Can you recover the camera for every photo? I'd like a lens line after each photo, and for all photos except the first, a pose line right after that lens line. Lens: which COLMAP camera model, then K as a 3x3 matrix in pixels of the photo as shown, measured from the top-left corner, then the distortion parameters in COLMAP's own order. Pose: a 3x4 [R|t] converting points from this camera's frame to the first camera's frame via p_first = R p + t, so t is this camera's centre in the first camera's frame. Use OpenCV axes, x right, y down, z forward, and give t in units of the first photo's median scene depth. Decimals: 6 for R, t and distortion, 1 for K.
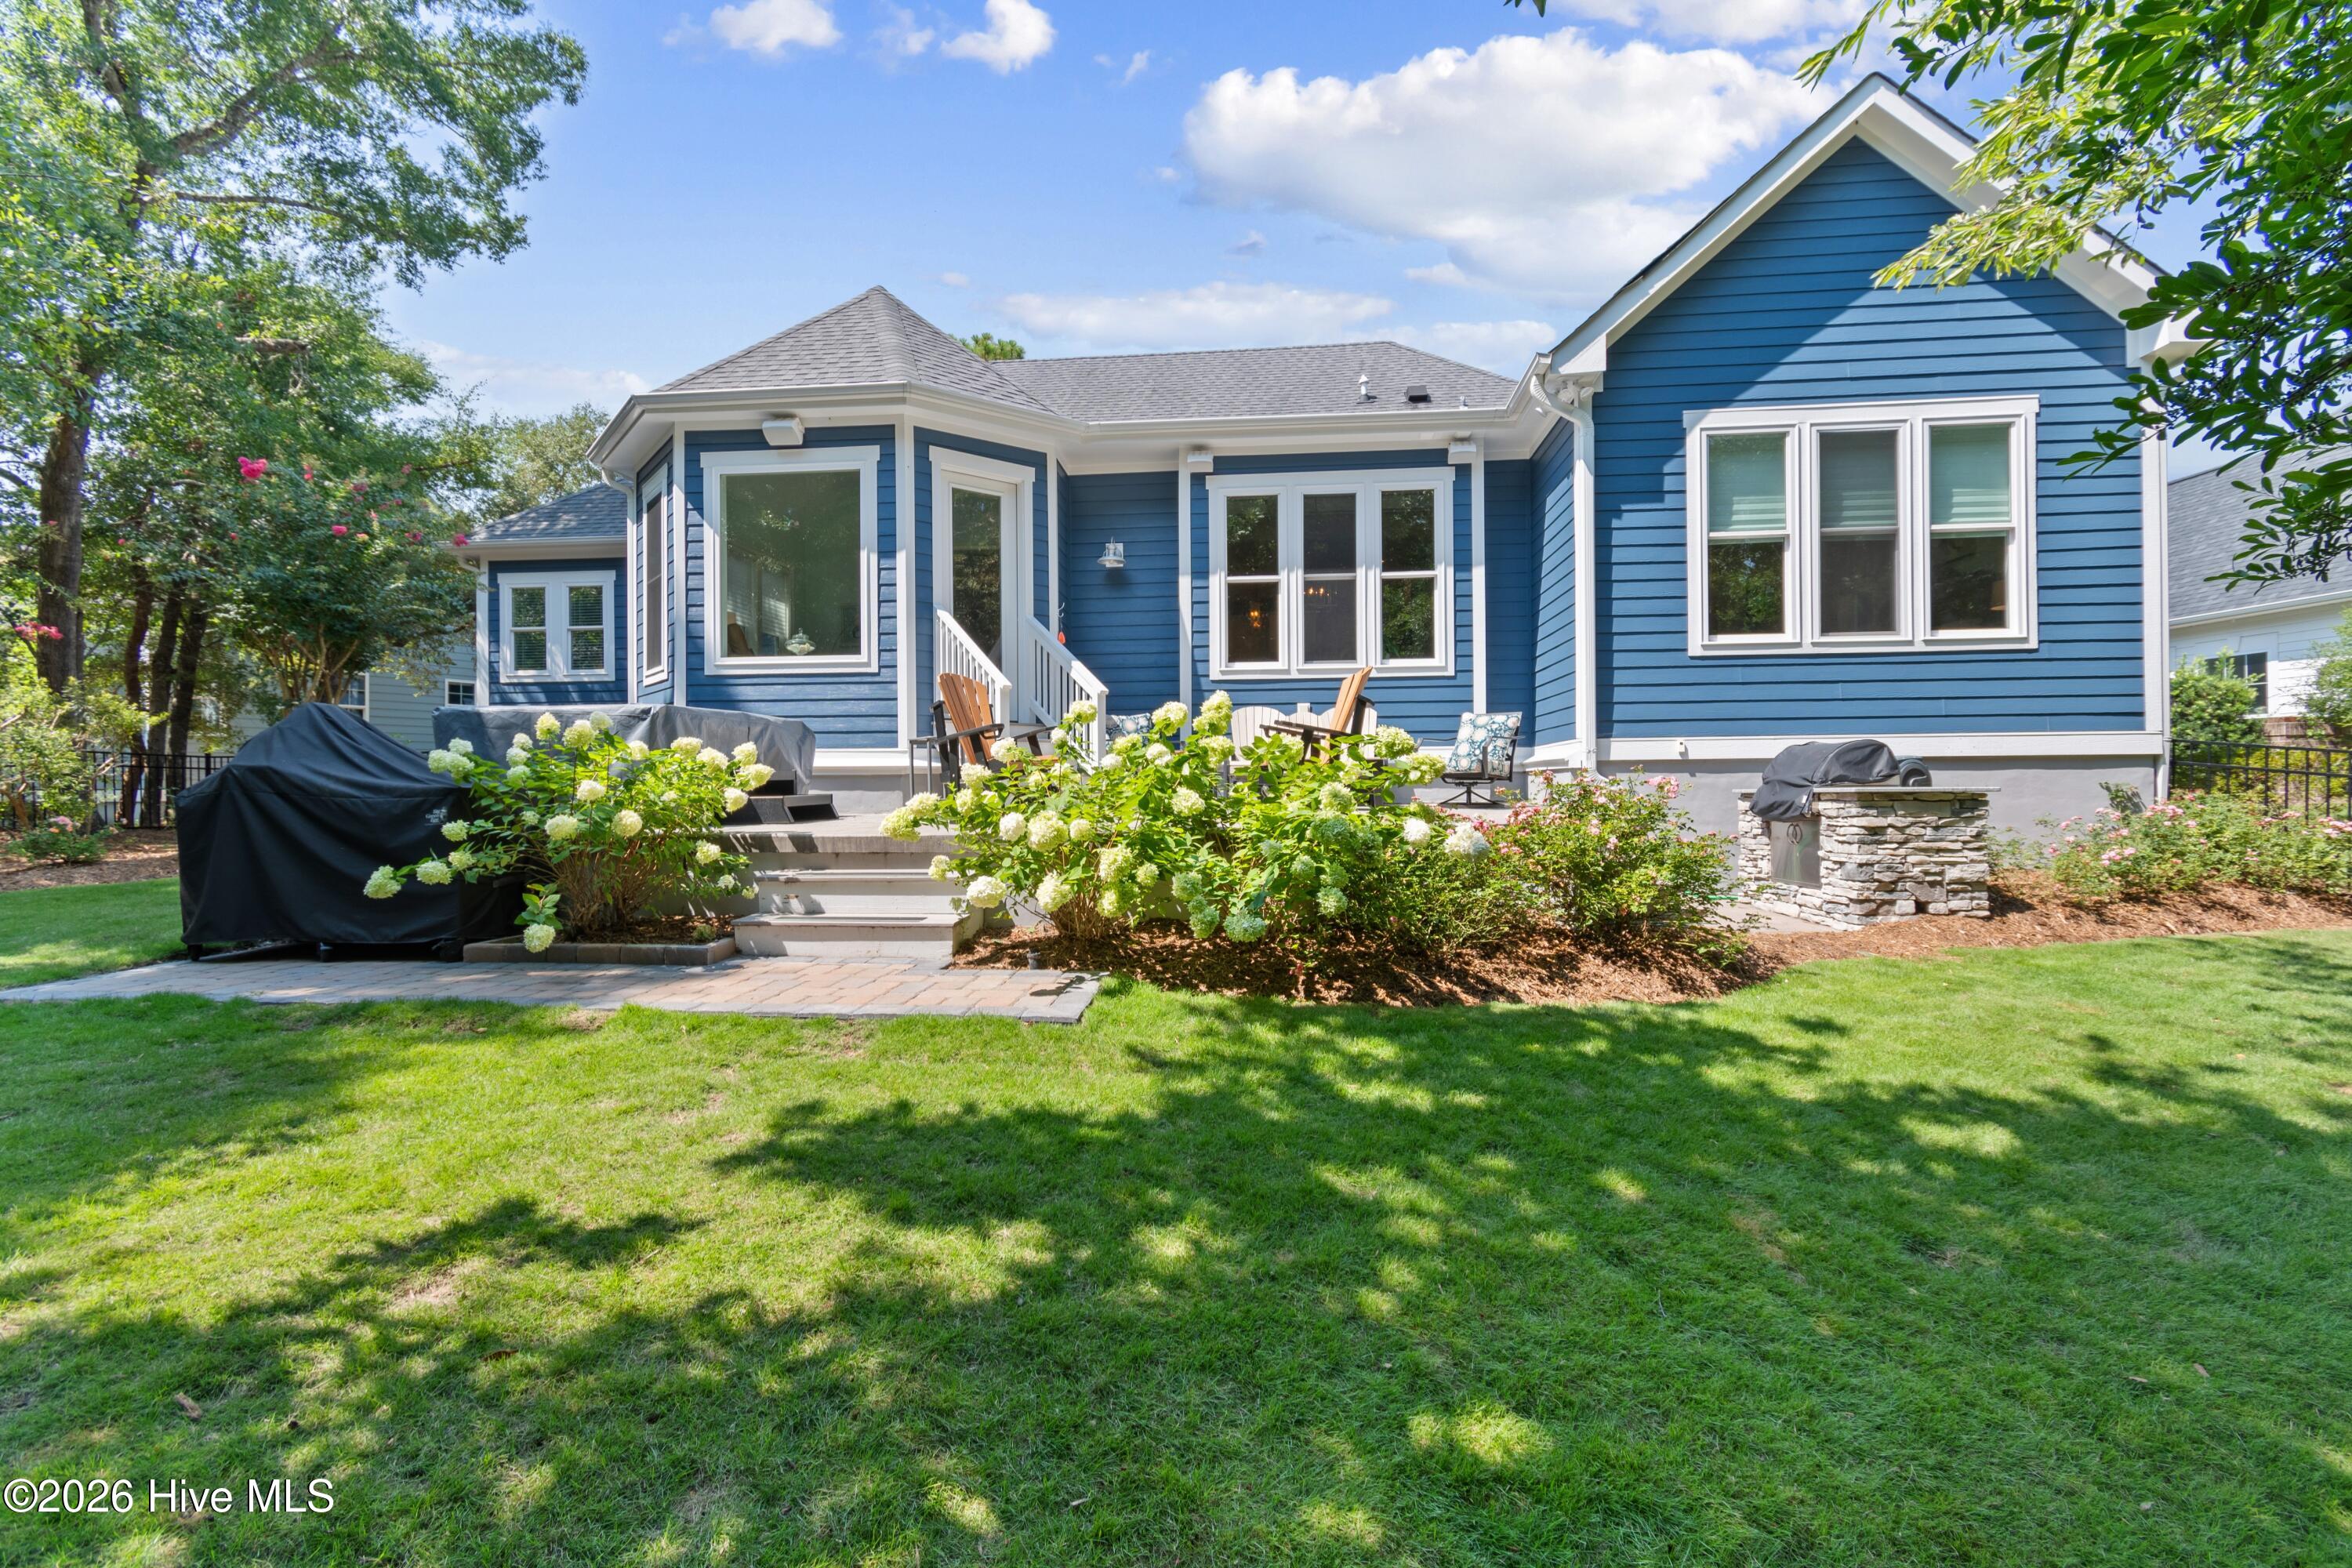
lens RADIAL K [[1019.0, 0, 1176.0], [0, 1019.0, 784.0], [0, 0, 1]] dist [0.002882, 0.000008]
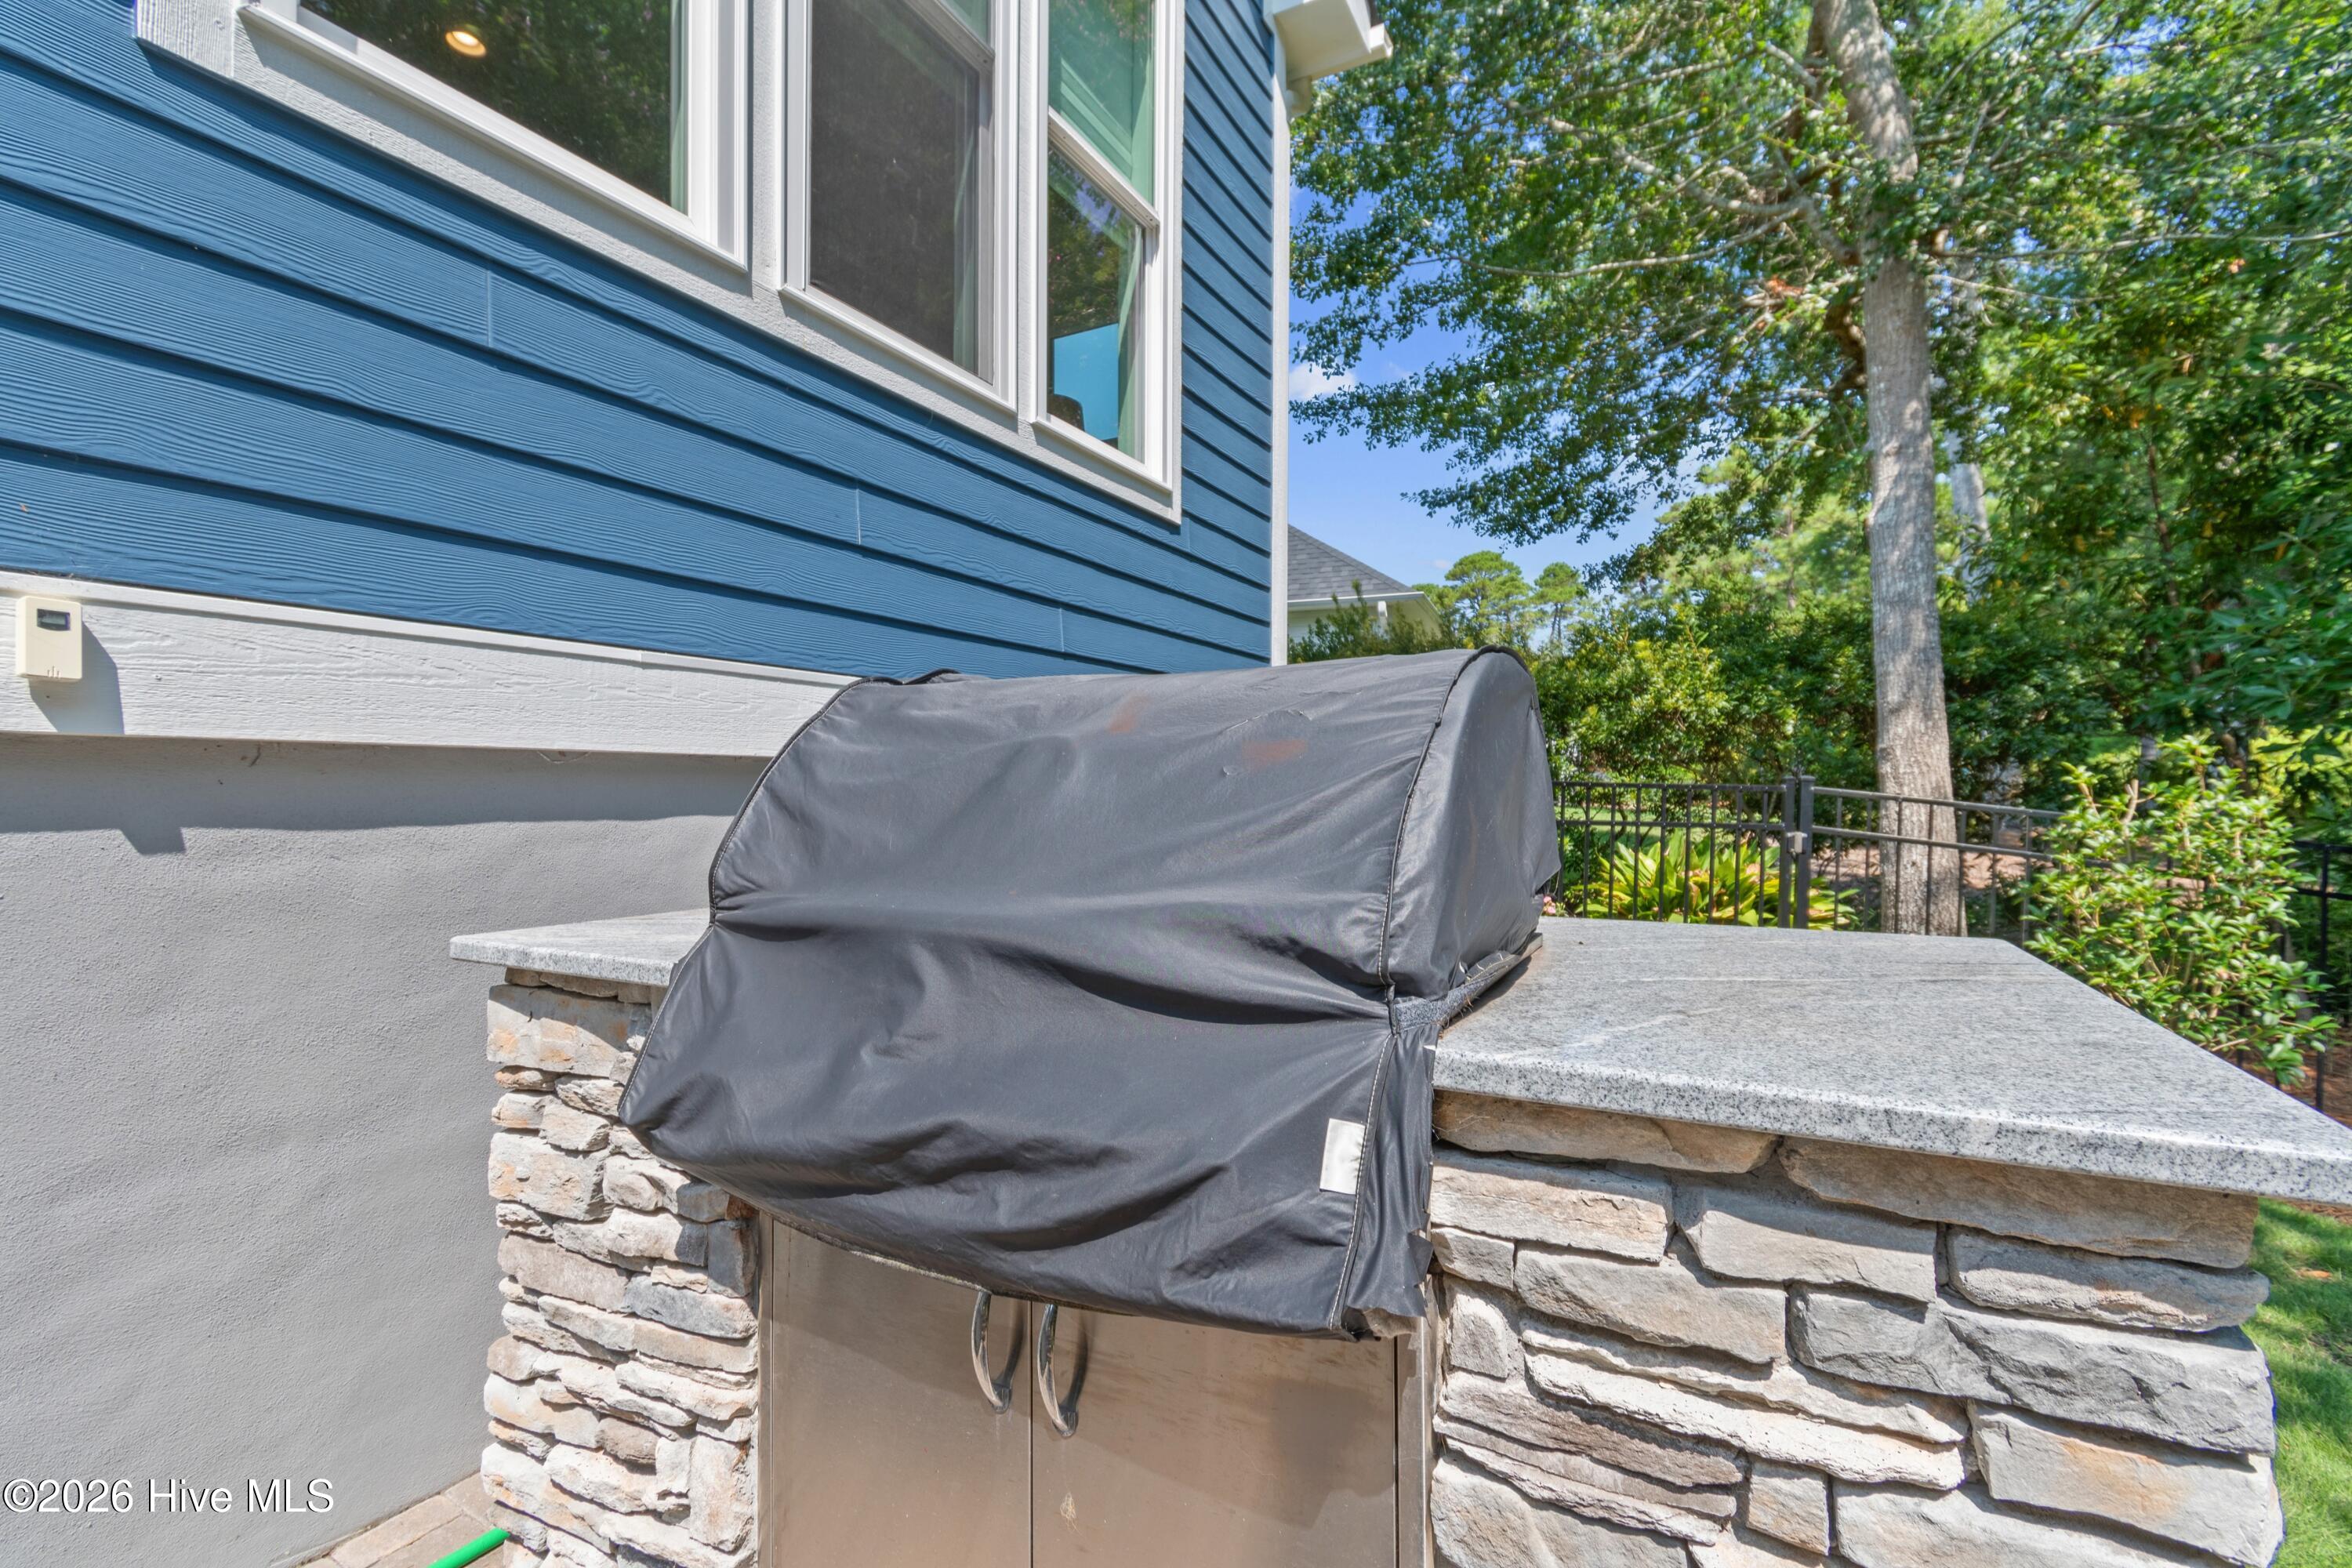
lens RADIAL K [[1039.8, 0, 1185.9], [0, 1039.8, 783.9], [0, 0, 1]] dist [0.001293, 0.000256]
pose [[0.383711, 0.012760, 0.923365, 0.386169], [-0.007554, 0.999914, -0.010678, -0.015677], [-0.923422, -0.002878, 0.383774, 0.731709]]
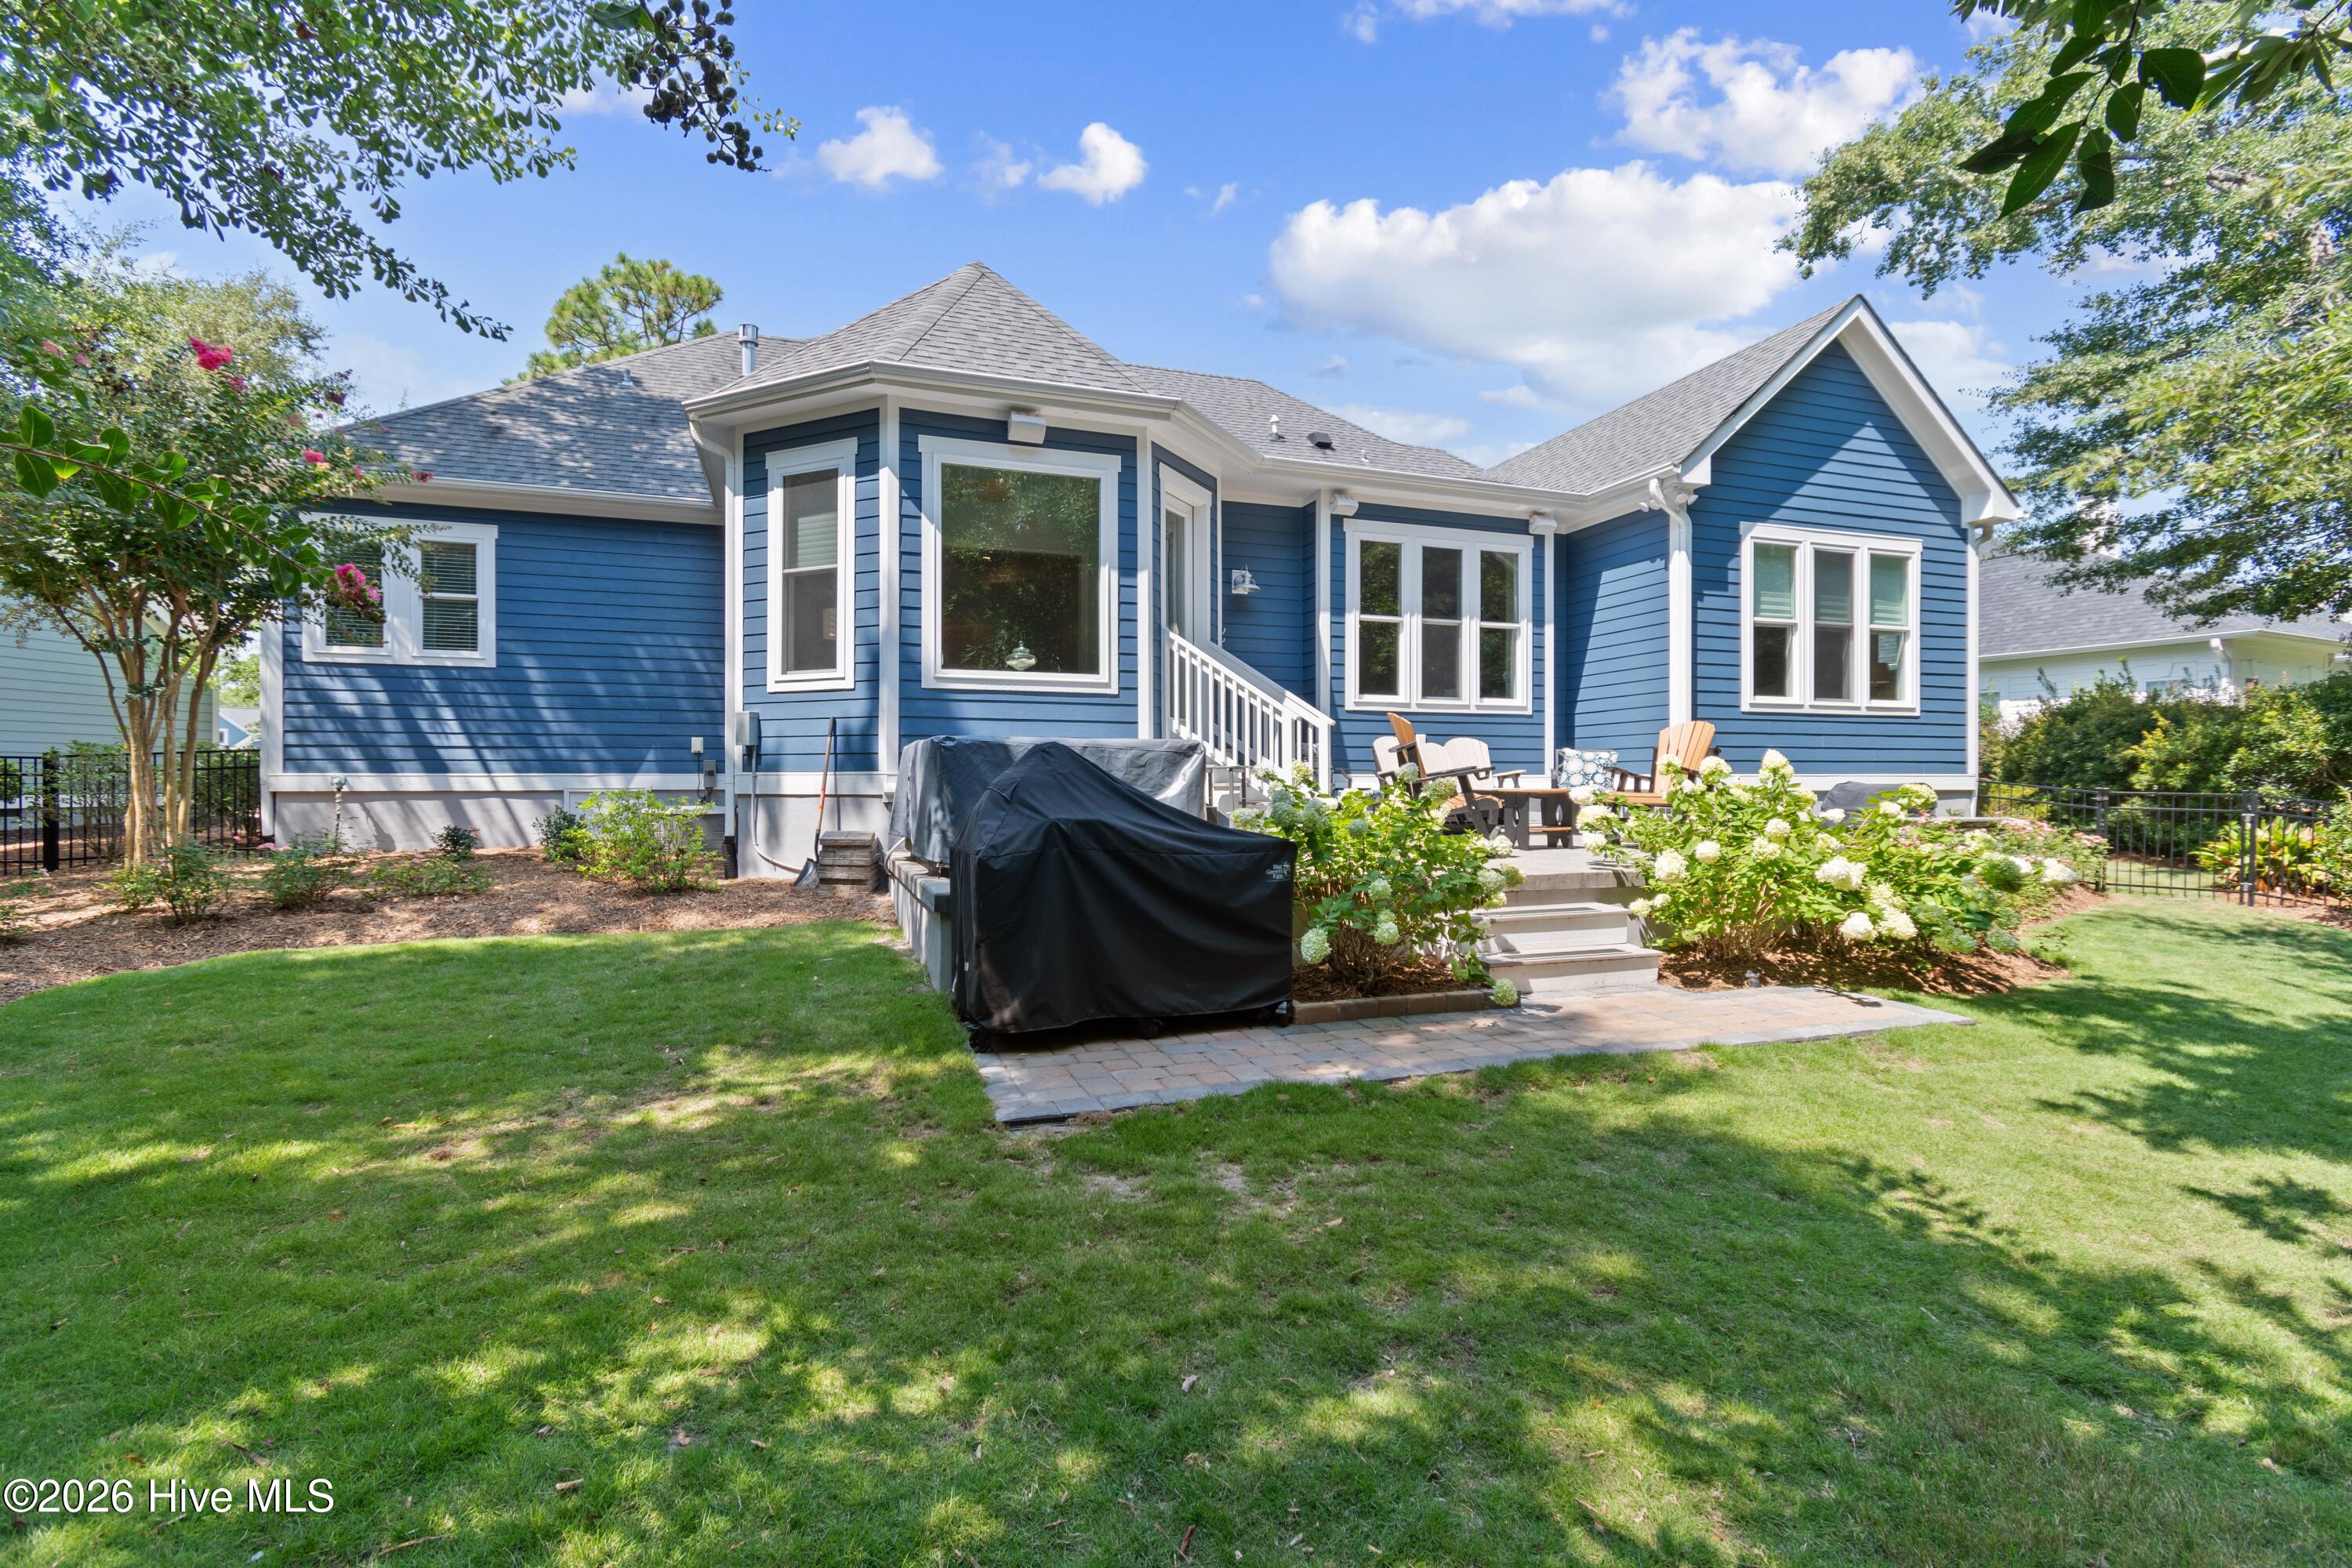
lens RADIAL K [[1039.8, 0, 1185.9], [0, 1039.8, 783.9], [0, 0, 1]] dist [0.001293, 0.000256]
pose [[0.907714, 0.006530, 0.419539, -0.629561], [-0.007145, 0.999974, -0.000106, -0.025563], [-0.419529, -0.002901, 0.907737, 0.089307]]
